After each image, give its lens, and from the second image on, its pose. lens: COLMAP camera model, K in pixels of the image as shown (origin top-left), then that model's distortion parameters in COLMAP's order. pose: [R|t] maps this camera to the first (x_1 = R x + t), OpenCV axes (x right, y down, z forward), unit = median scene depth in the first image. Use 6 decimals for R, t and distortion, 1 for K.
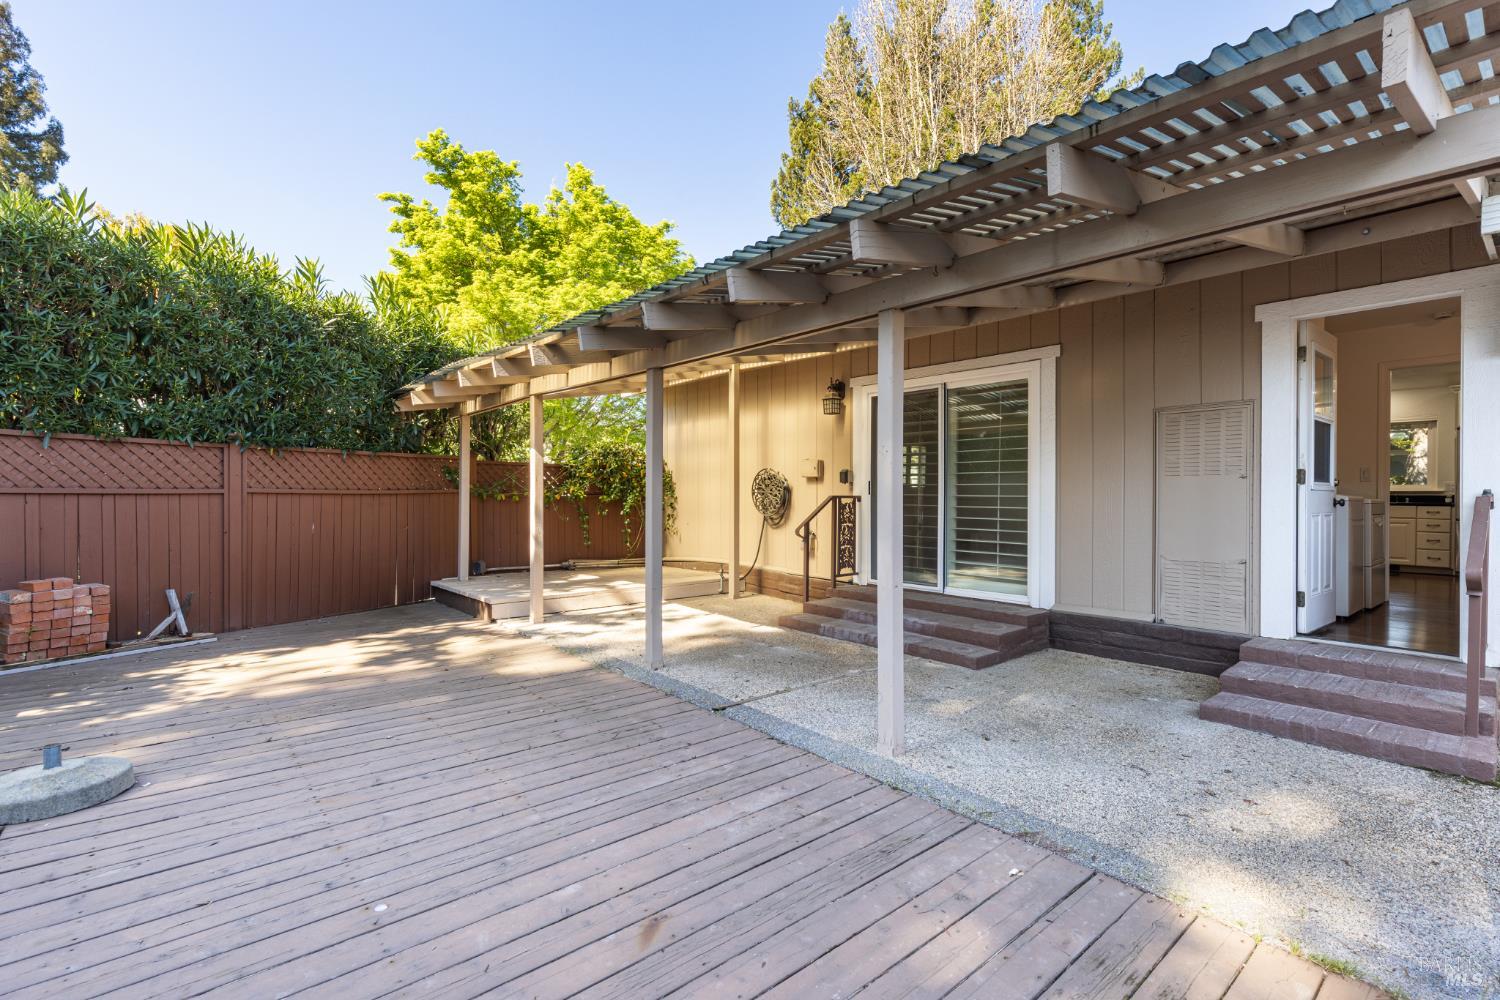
lens RADIAL K [[684.9, 0, 750.0], [0, 684.9, 500.0], [0, 0, 1]] dist [0.003502, 0.000501]
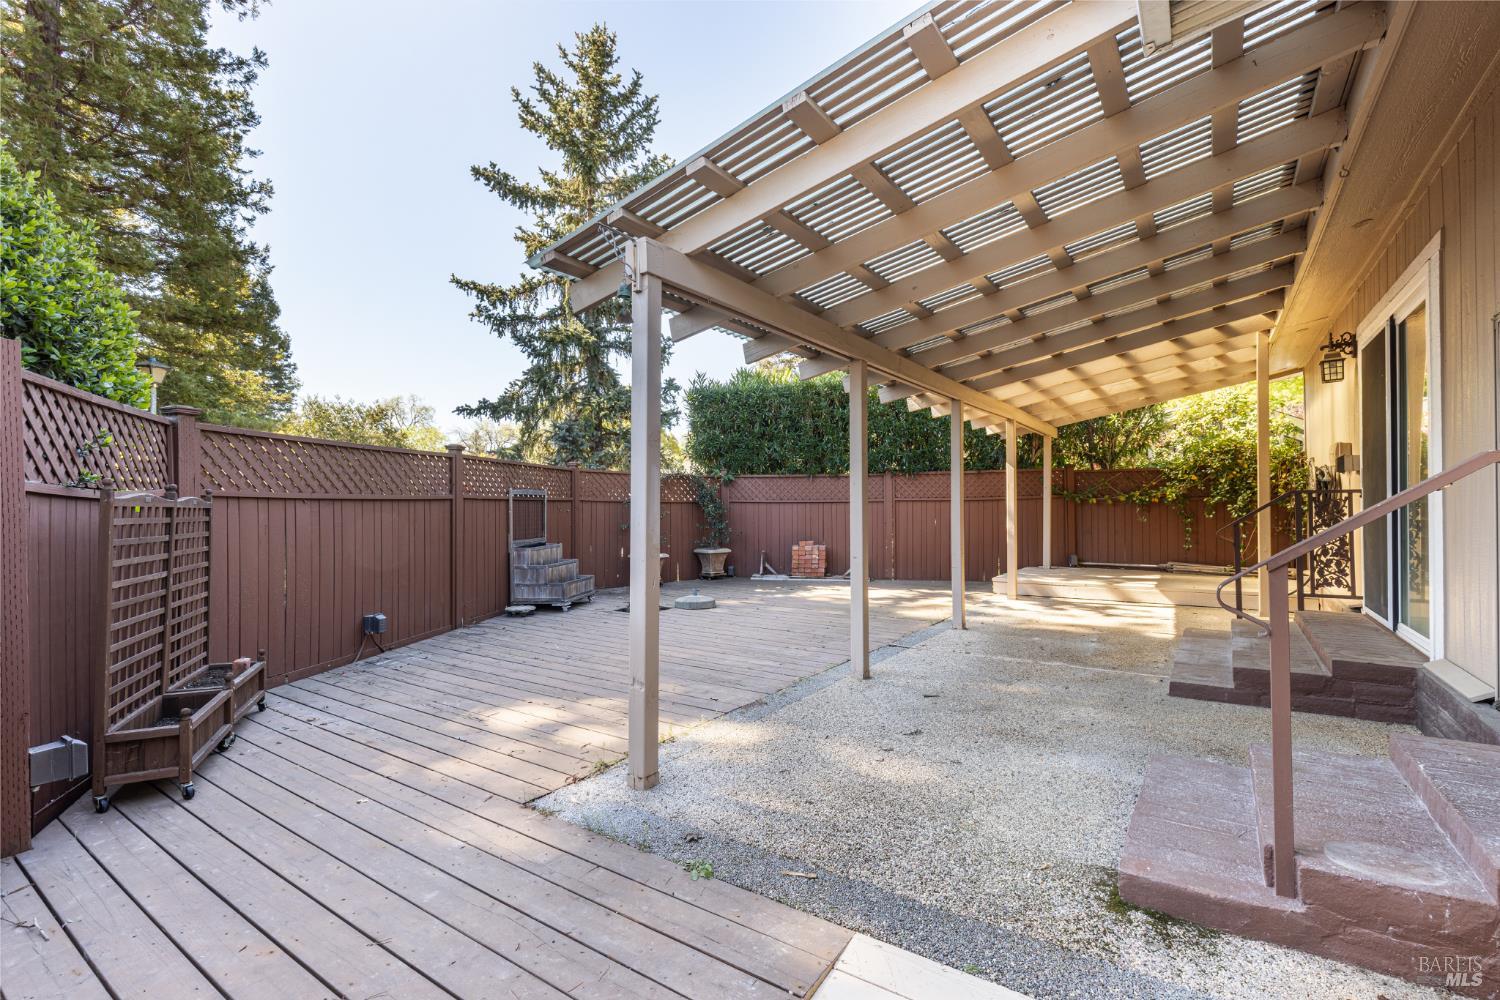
lens RADIAL K [[666.4, 0, 762.7], [0, 666.4, 502.7], [0, 0, 1]] dist [0.009557, -0.000356]
pose [[0.257772, -0.014718, -0.966094, 0.913678], [0.004429, 0.999891, -0.014051, 0.018997], [0.966196, -0.000657, 0.257809, 0.282845]]
